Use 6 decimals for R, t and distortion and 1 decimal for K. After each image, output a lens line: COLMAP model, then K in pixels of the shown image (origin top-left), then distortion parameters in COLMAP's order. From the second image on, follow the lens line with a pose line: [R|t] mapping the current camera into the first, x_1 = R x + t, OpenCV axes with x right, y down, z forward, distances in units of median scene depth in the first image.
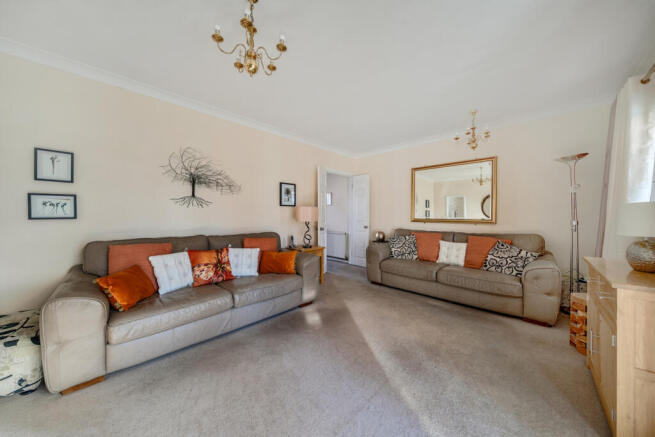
lens RADIAL K [[219.3, 0, 327.5], [0, 219.3, 218.5], [0, 0, 1]] dist [-0.000843, -0.000033]
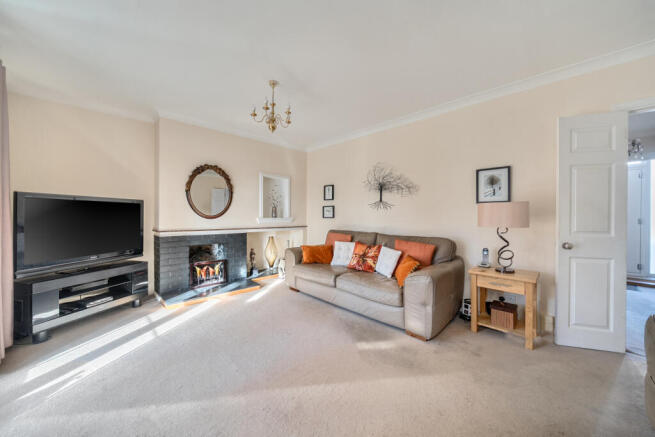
lens RADIAL K [[235.6, 0, 337.7], [0, 235.6, 217.8], [0, 0, 1]] dist [-0.000163, 0.000007]
pose [[0.015415, -0.001074, -0.999881, 0.717476], [-0.027554, 0.999619, -0.001498, 0.001722], [0.999501, 0.027574, 0.015380, 0.745736]]
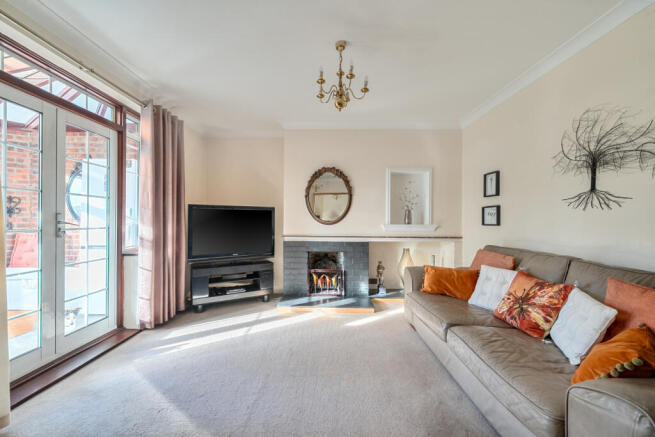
lens RADIAL K [[262.3, 0, 328.0], [0, 262.3, 221.6], [0, 0, 1]] dist [0.000063, 0.000008]
pose [[-0.717637, -0.011816, -0.696318, 0.372181], [-0.029158, 0.999489, 0.013090, -0.008350], [0.695807, 0.029697, -0.717614, 1.021661]]
